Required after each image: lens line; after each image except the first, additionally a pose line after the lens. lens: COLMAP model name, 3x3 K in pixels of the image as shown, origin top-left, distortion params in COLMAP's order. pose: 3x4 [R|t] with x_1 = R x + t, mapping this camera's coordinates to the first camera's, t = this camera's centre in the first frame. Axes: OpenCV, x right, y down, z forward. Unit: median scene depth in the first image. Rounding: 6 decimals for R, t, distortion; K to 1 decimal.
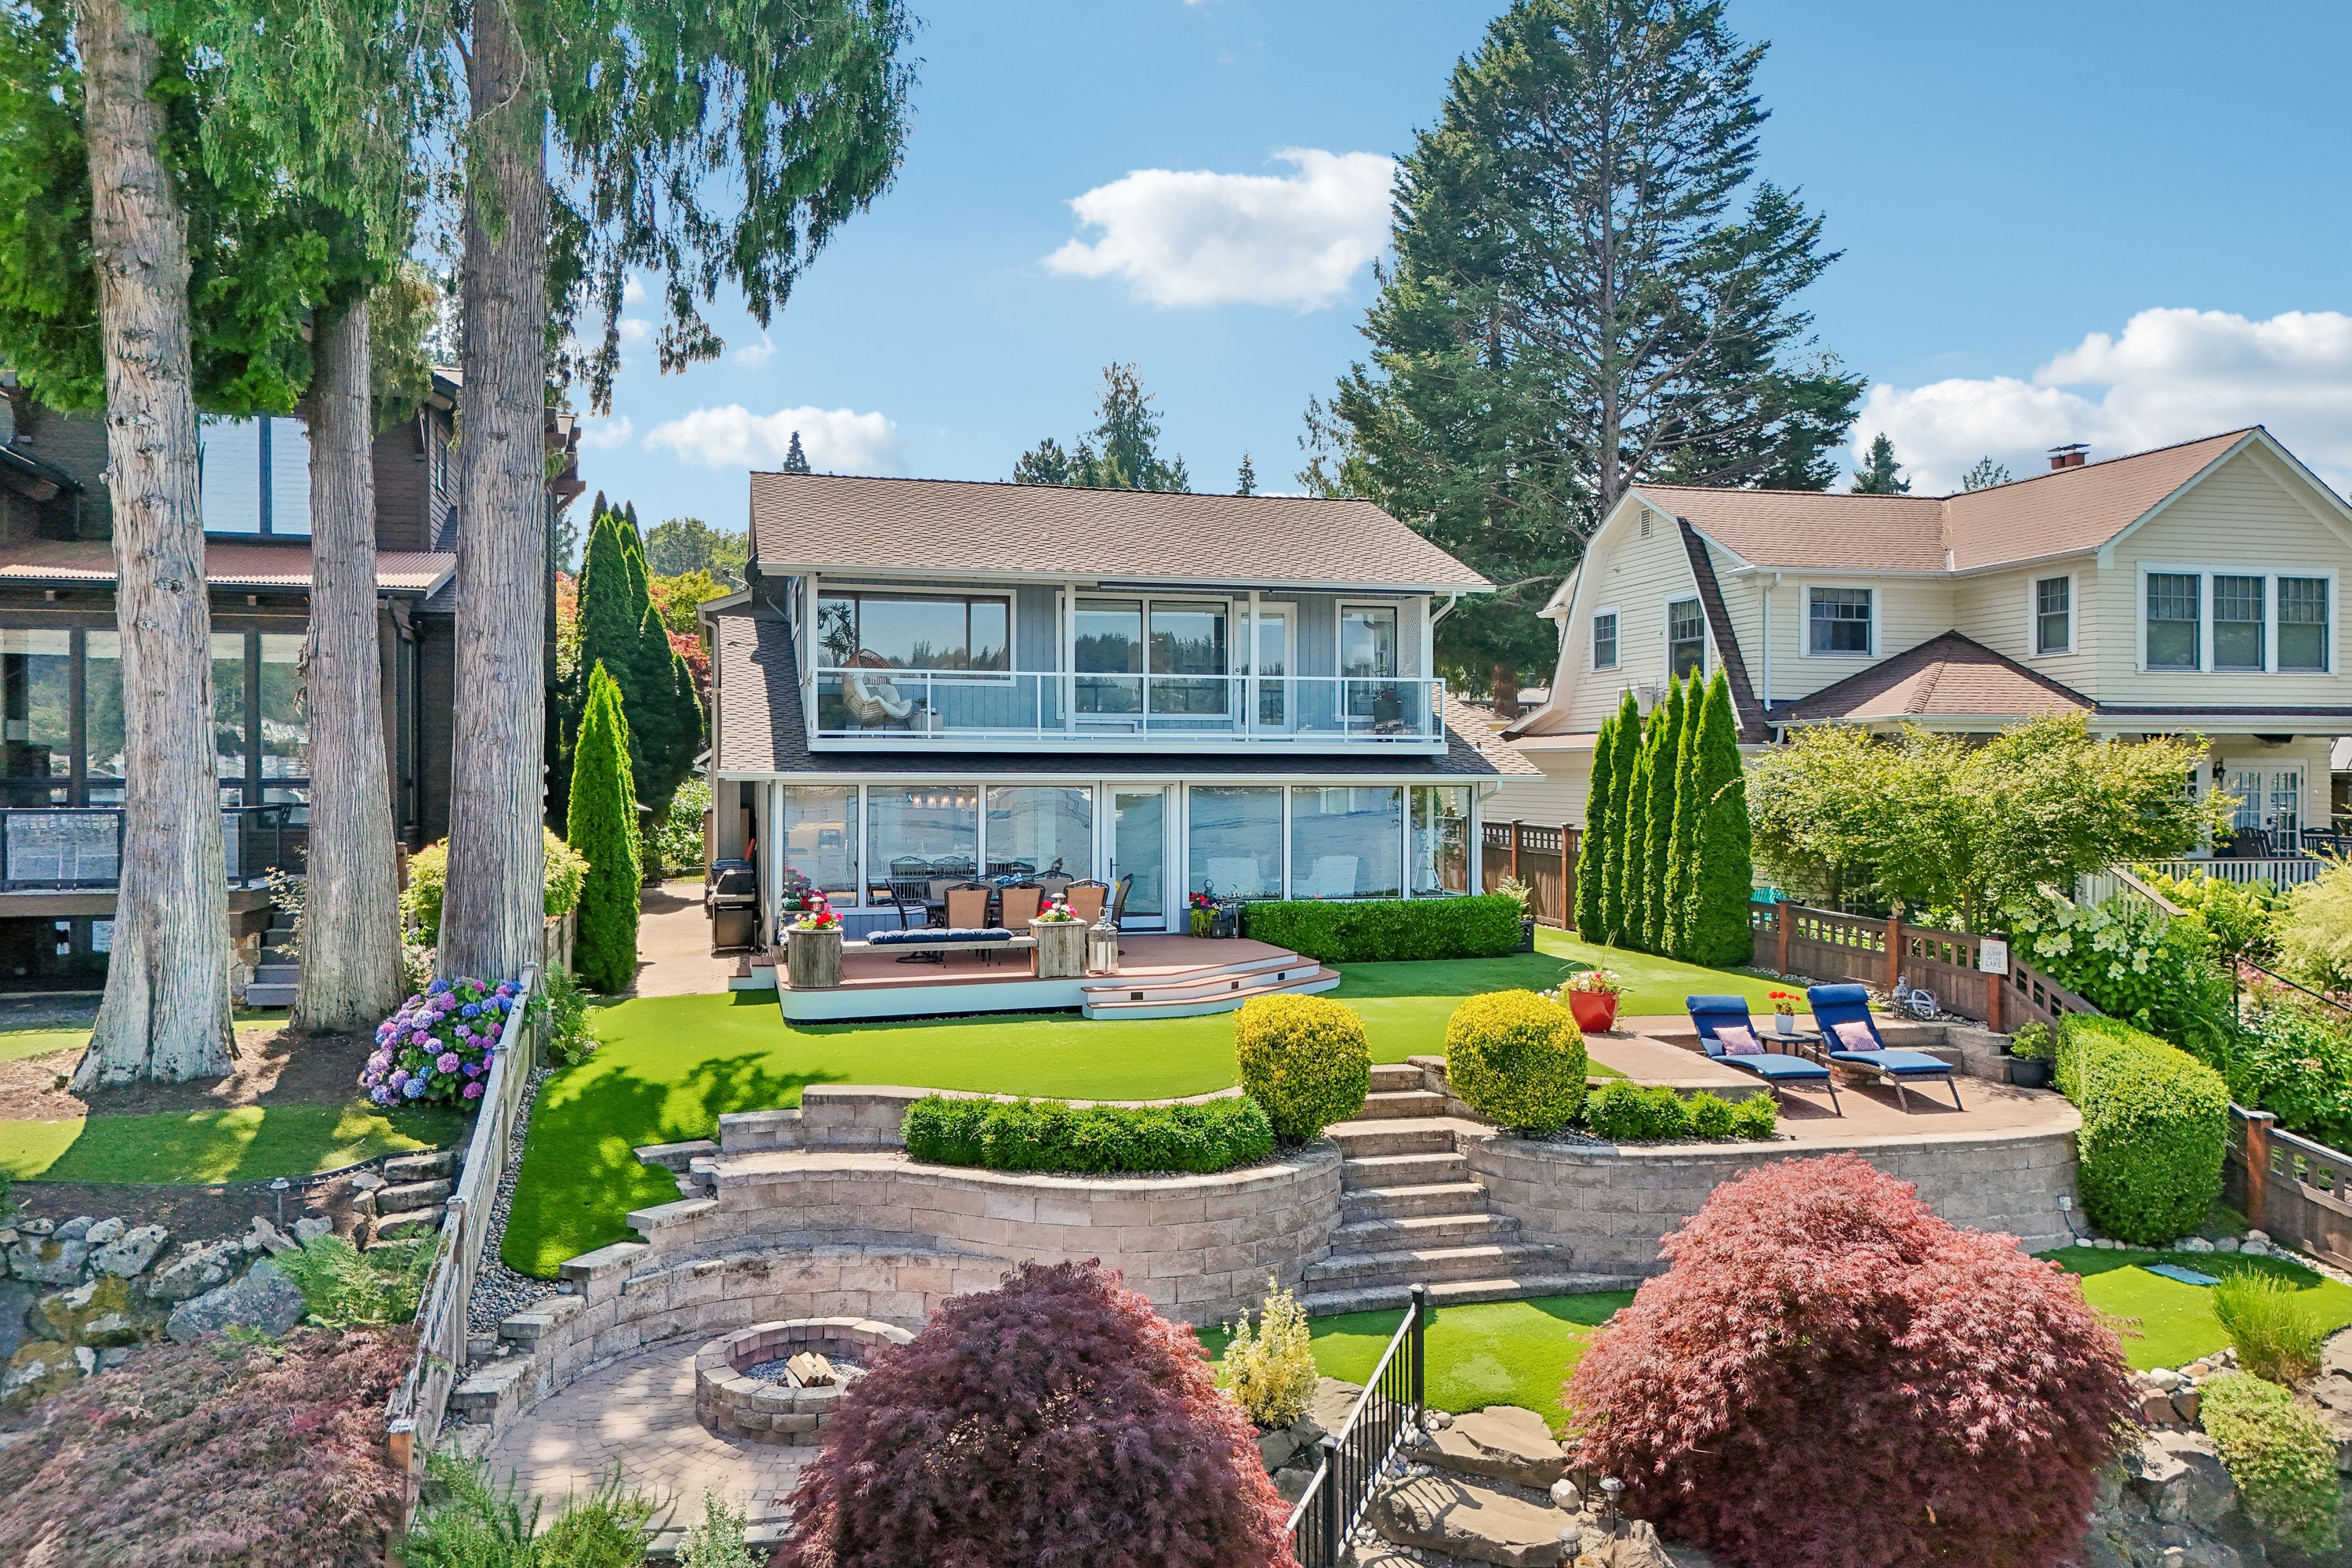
lens RADIAL K [[1731.6, 0, 1176.0], [0, 1731.6, 784.0], [0, 0, 1]] dist [0.060209, -0.064350]
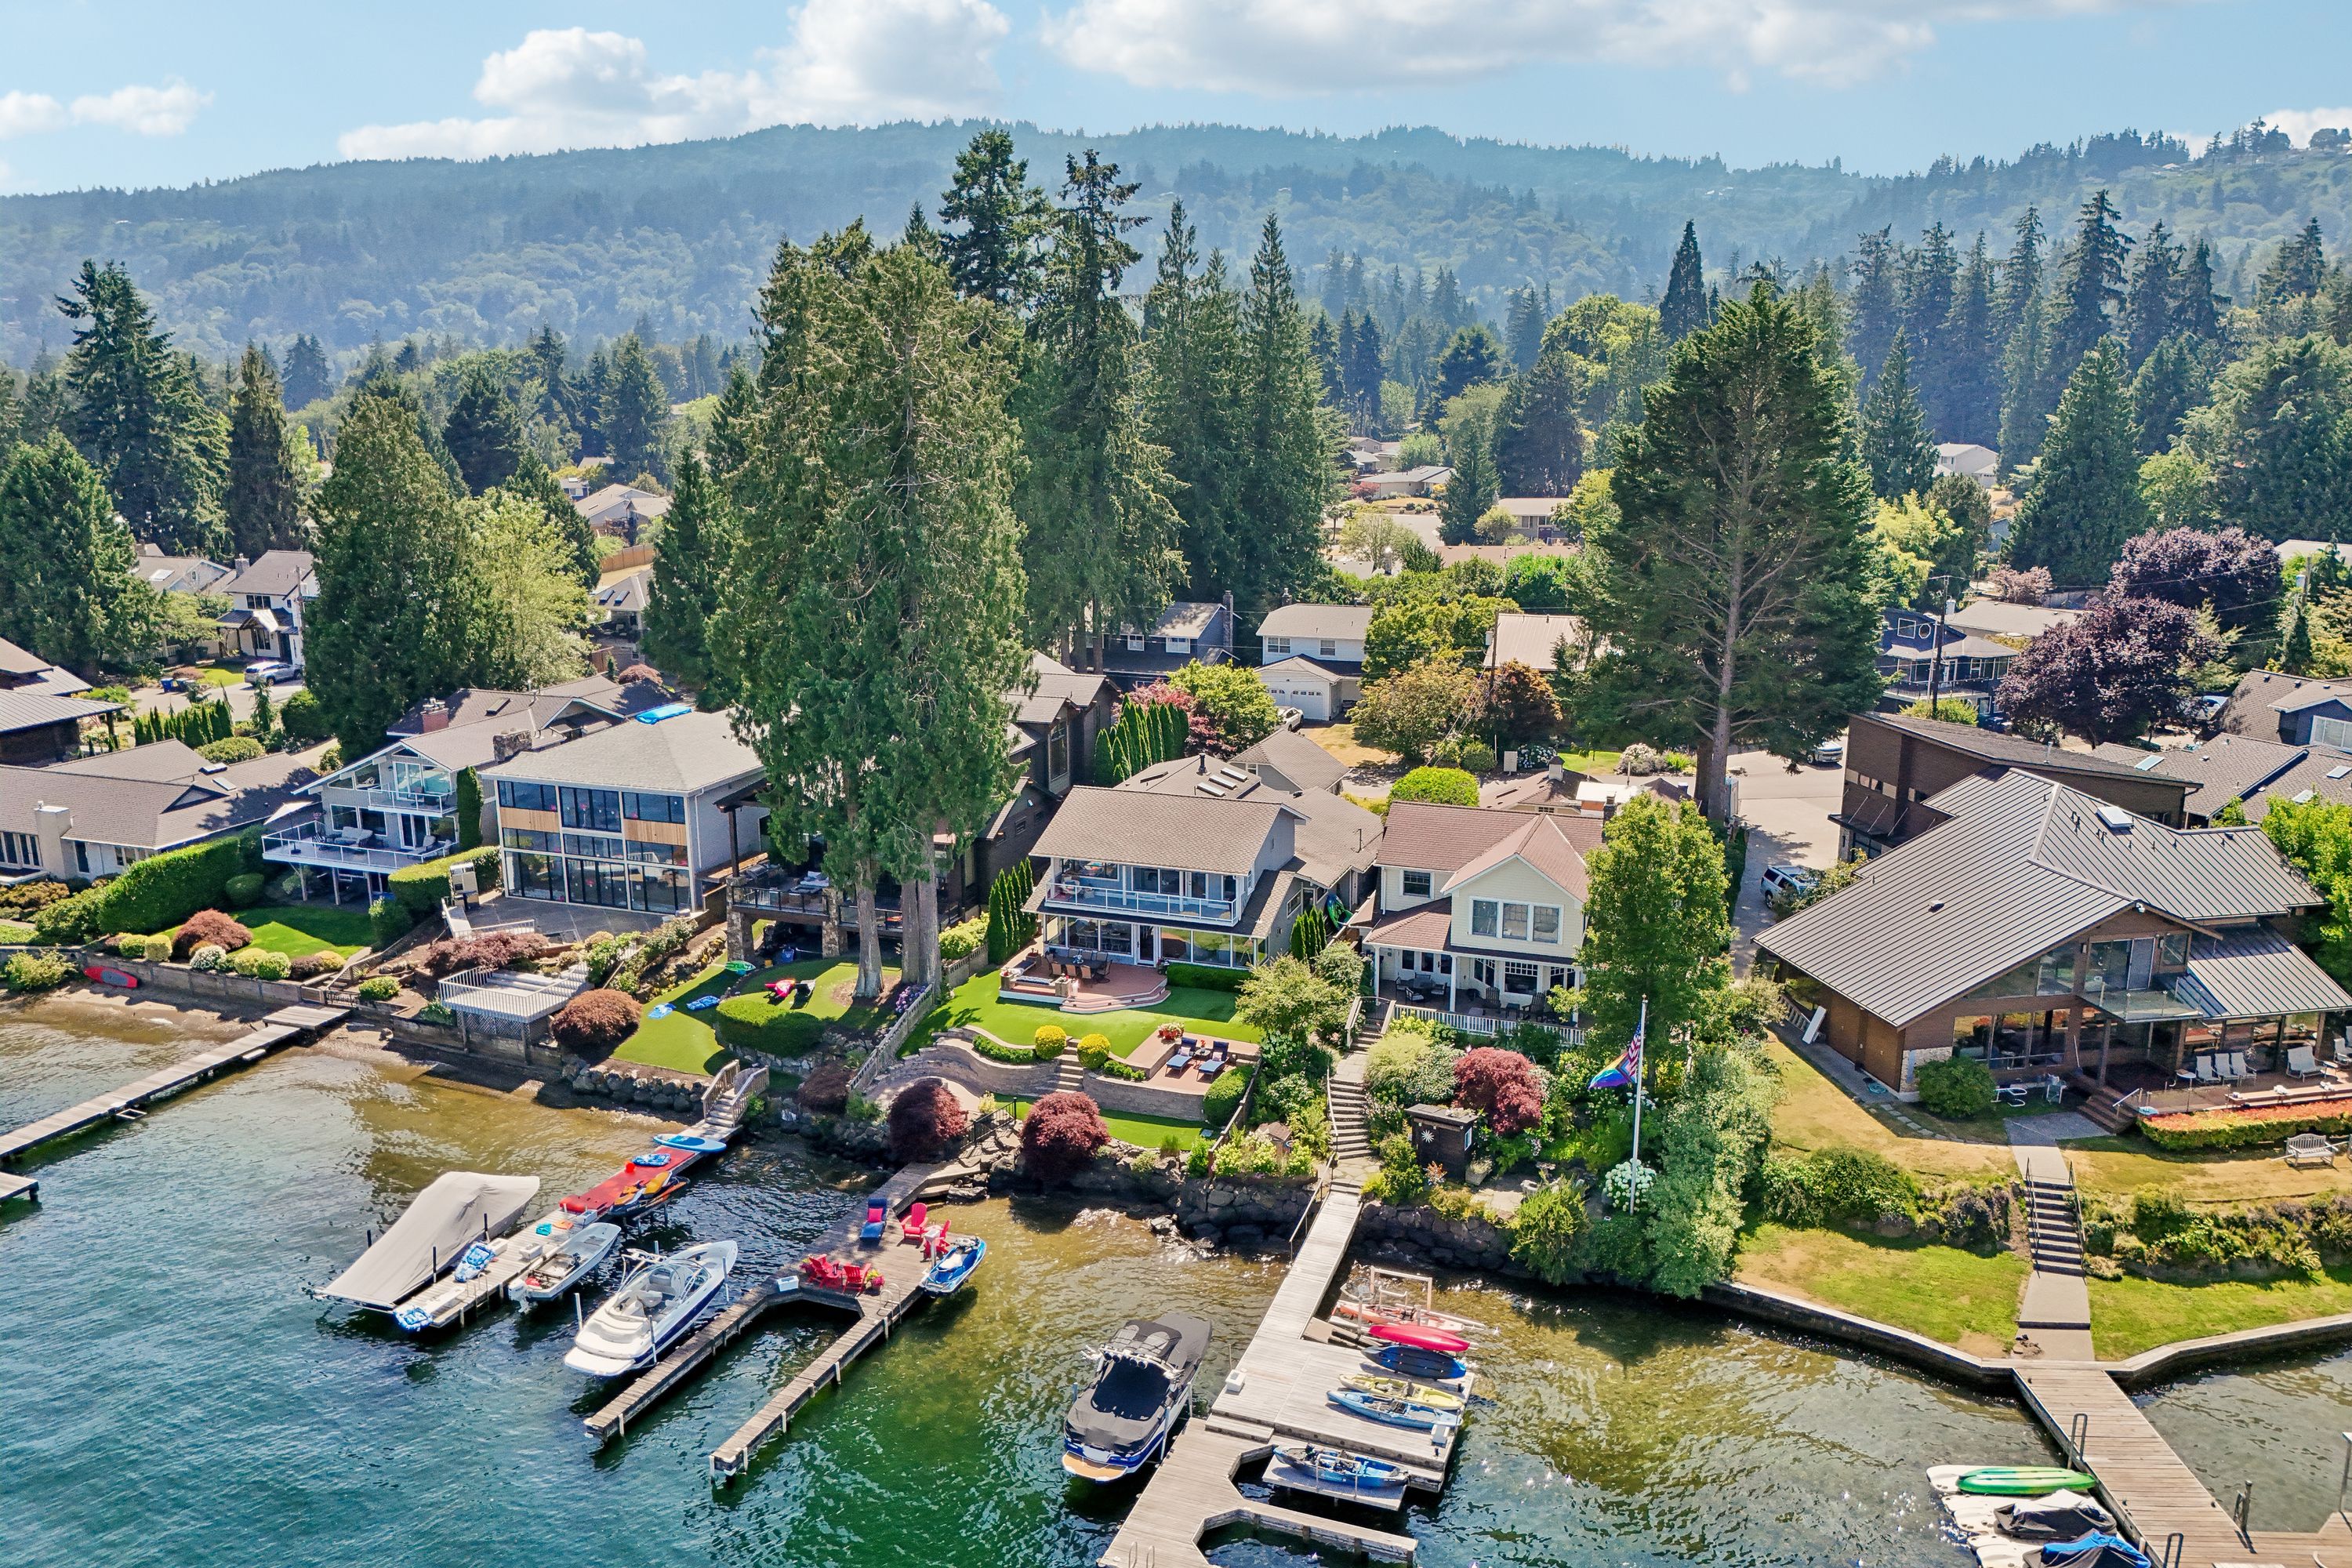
lens RADIAL K [[1731.6, 0, 1176.0], [0, 1731.6, 784.0], [0, 0, 1]] dist [0.060209, -0.064350]
pose [[0.817962, 0.125035, -0.561520, 1.770523], [0.003502, 0.974994, 0.222205, -0.948178], [0.575262, -0.183722, 0.797070, -1.438737]]
